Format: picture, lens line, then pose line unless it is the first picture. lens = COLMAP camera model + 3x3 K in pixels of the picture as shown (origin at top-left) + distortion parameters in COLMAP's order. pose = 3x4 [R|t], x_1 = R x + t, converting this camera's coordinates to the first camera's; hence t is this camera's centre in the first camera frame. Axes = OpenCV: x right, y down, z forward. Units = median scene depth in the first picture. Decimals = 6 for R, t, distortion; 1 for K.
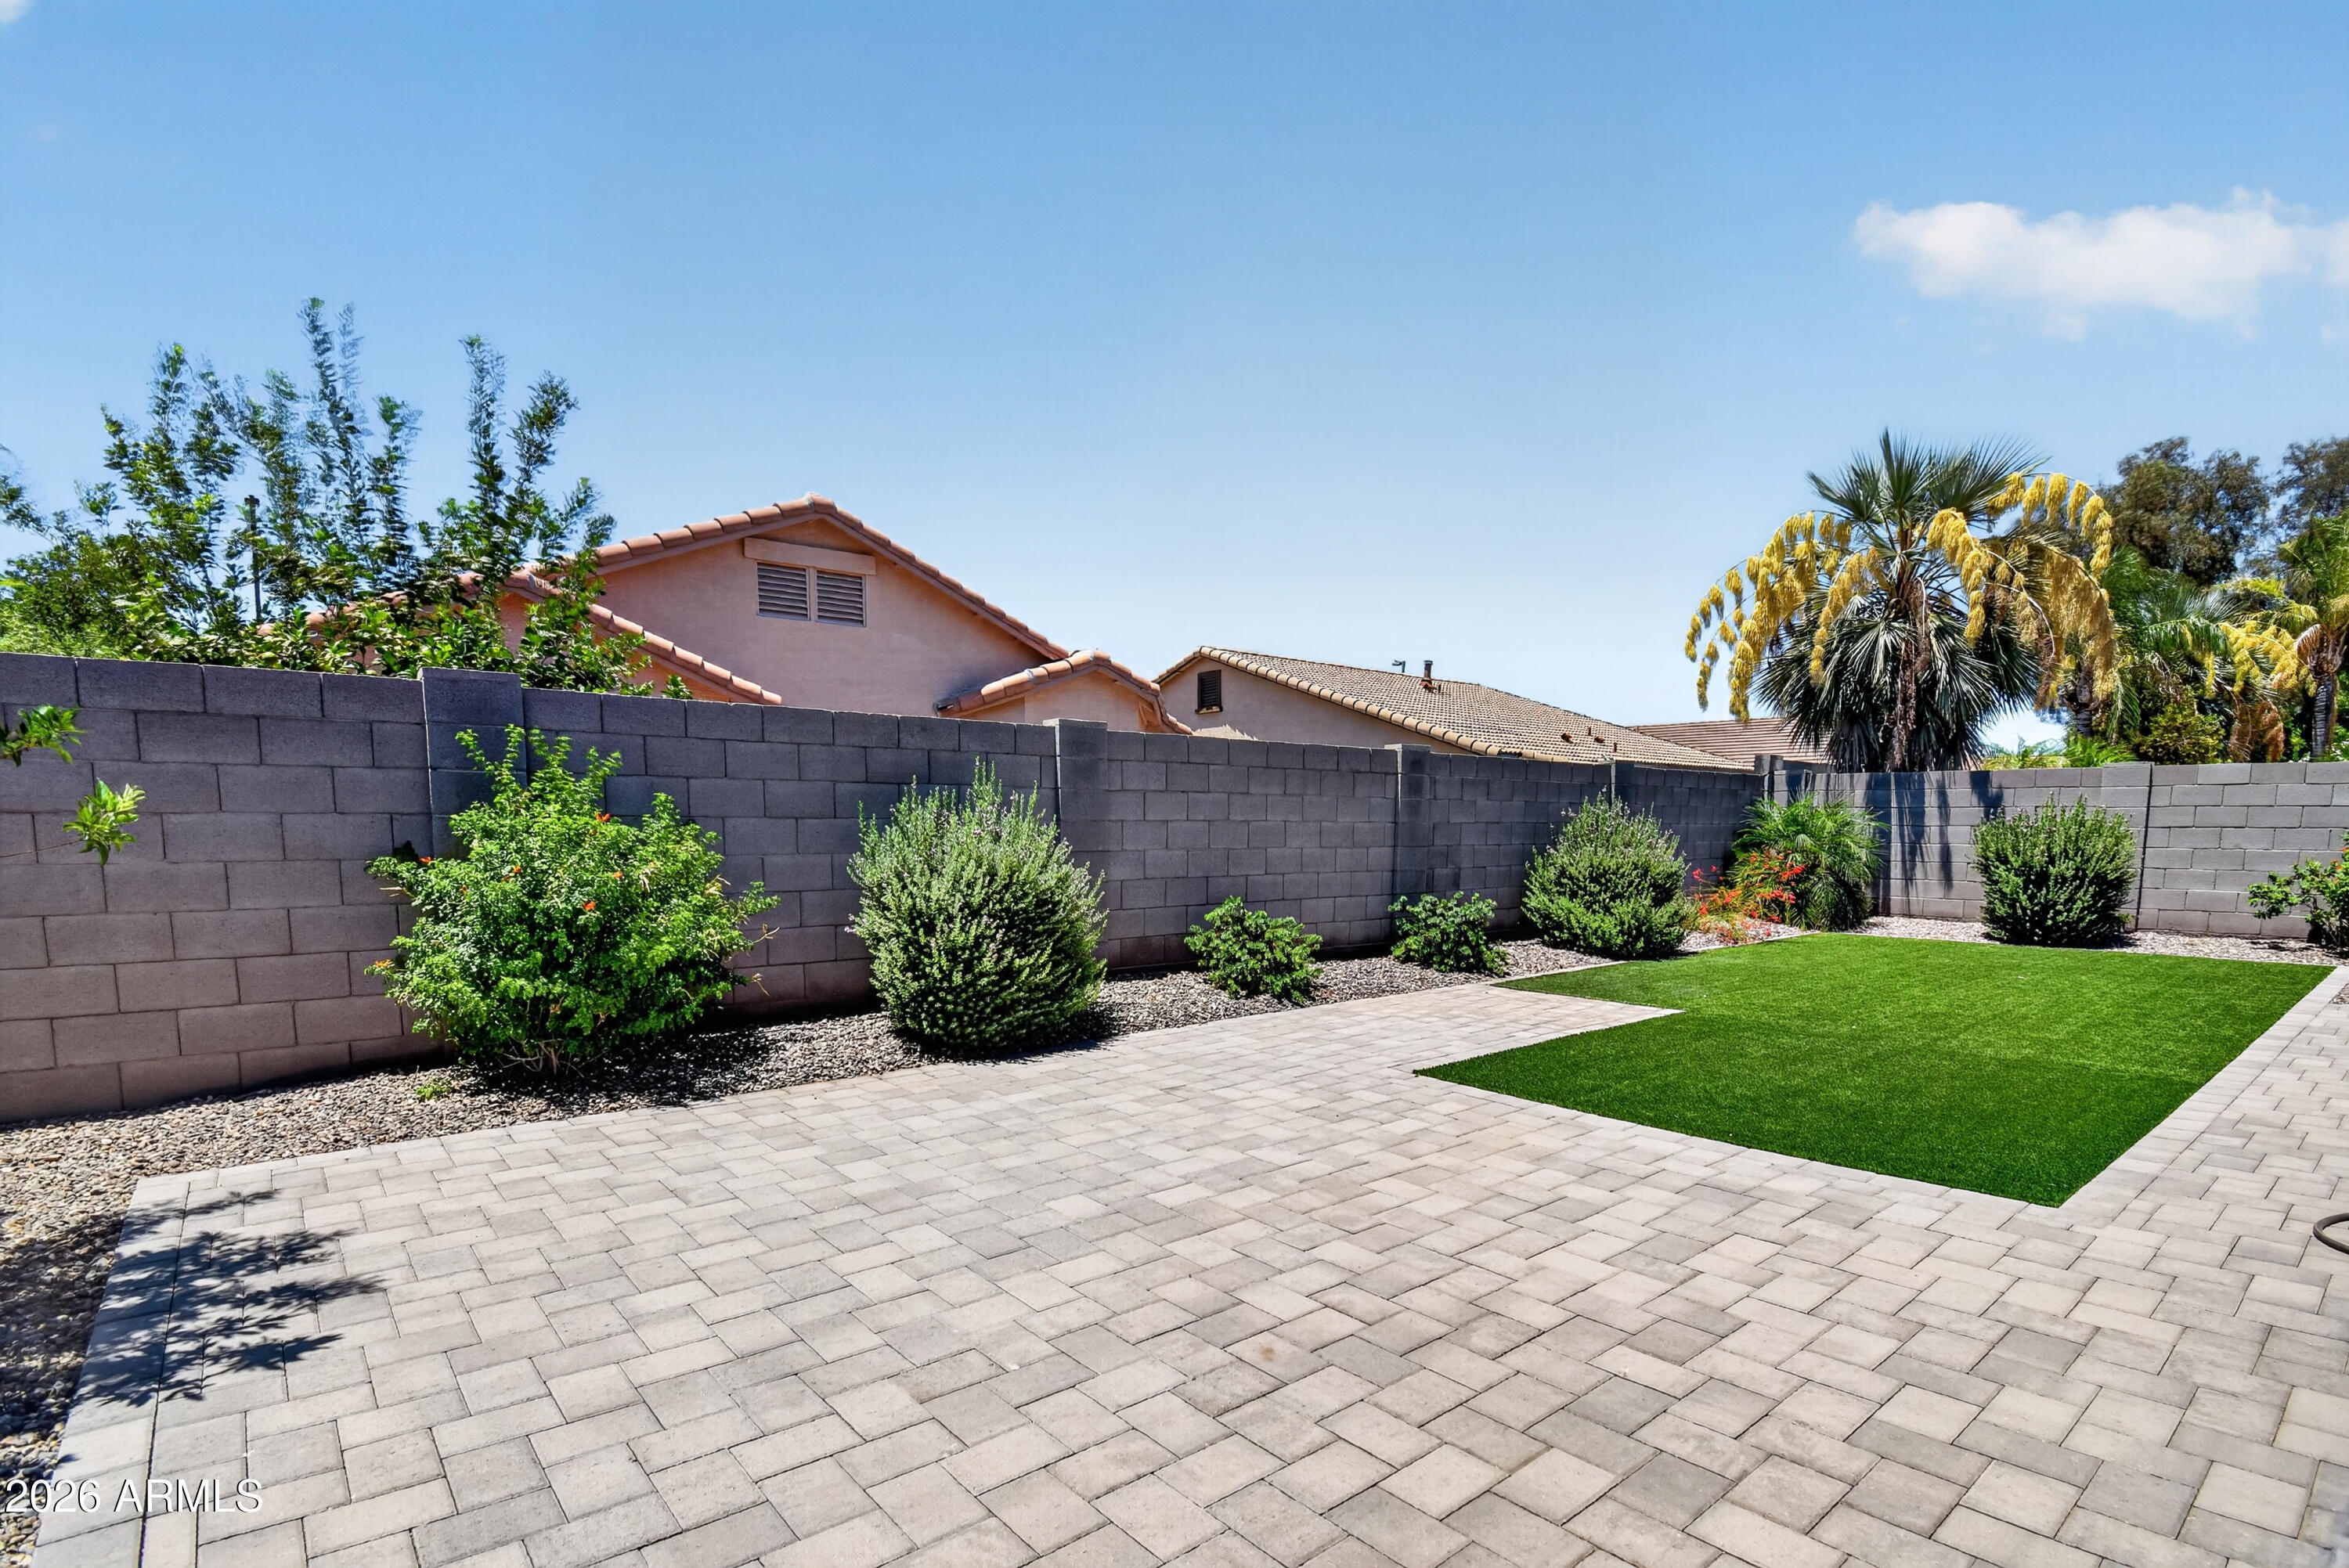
lens RADIAL K [[1112.0, 0, 1177.7], [0, 1112.0, 918.0], [0, 0, 1]] dist [0.025461, -0.035638]
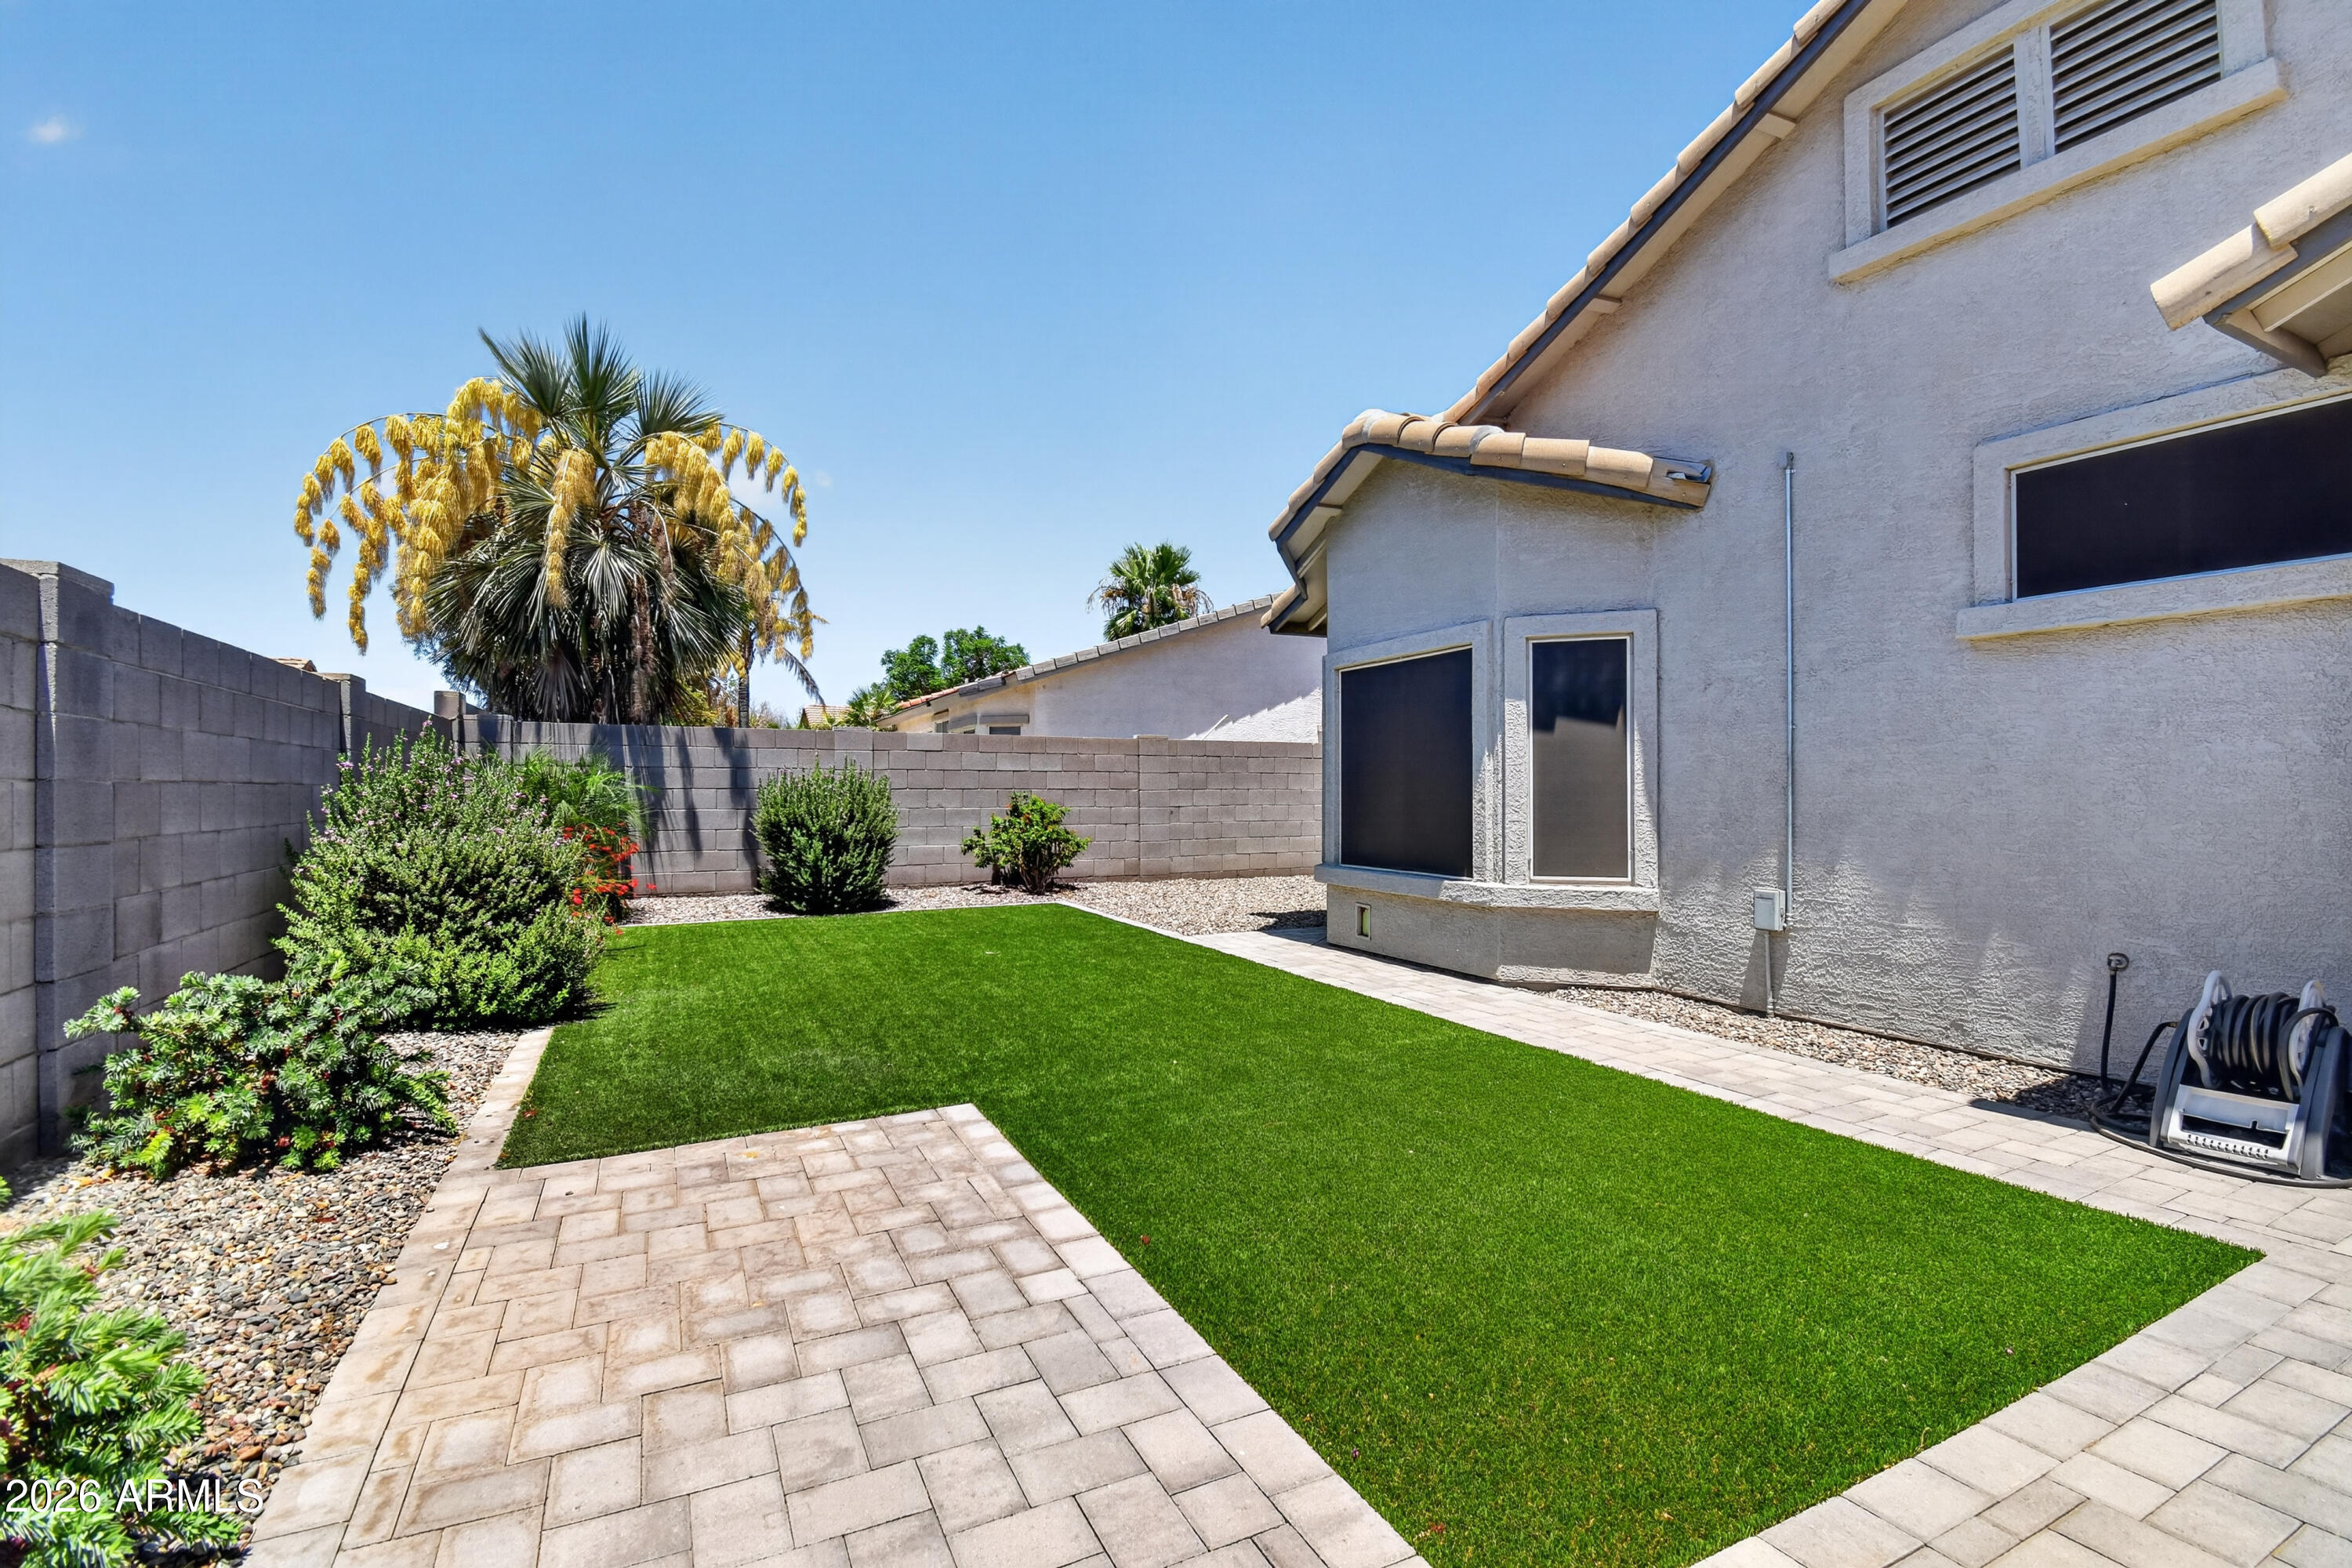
lens RADIAL K [[1048.7, 0, 1172.9], [0, 1048.7, 782.9], [0, 0, 1]] dist [0.019381, -0.026528]
pose [[0.231512, 0.003705, 0.972825, -0.072578], [0.084753, 0.996114, -0.023963, -0.082492], [-0.969133, 0.087998, 0.230299, 1.019859]]
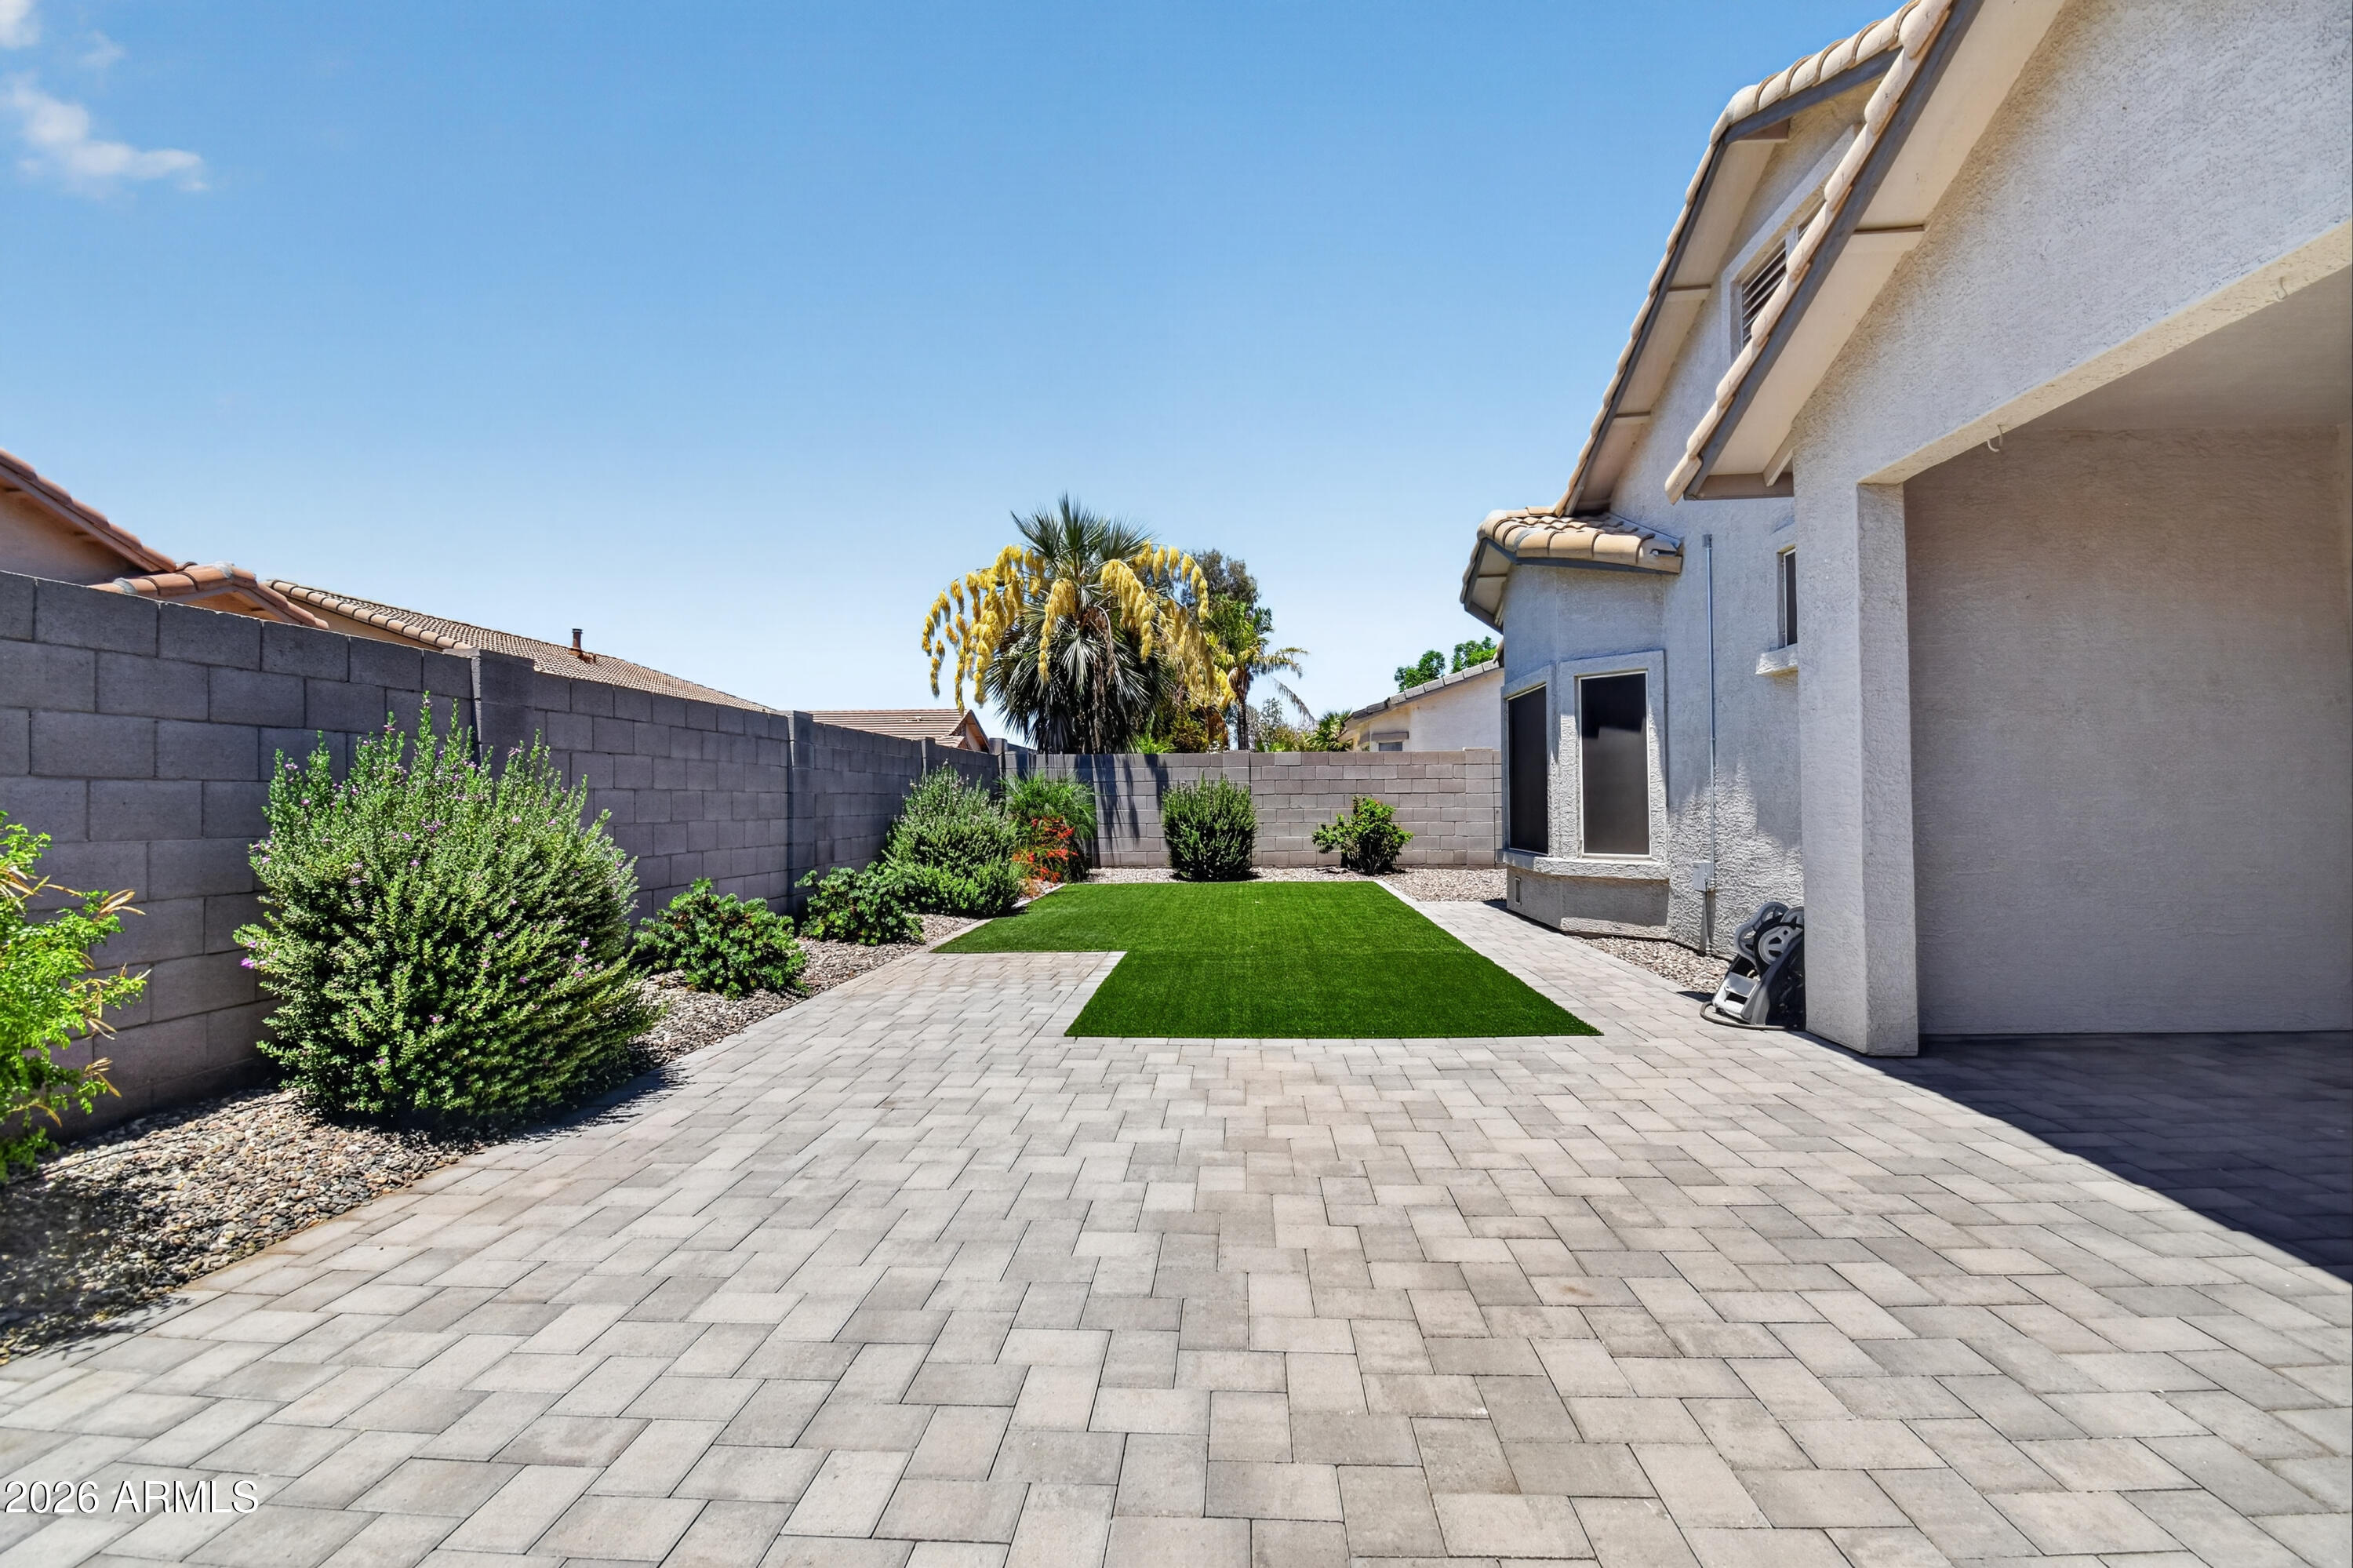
lens RADIAL K [[1051.7, 0, 1176.5], [0, 1051.7, 784.0], [0, 0, 1]] dist [0.019618, -0.027735]
pose [[0.685228, 0.001467, 0.728327, -0.406730], [0.074493, 0.994613, -0.072088, -0.008447], [-0.724509, 0.103652, 0.681428, 0.274571]]
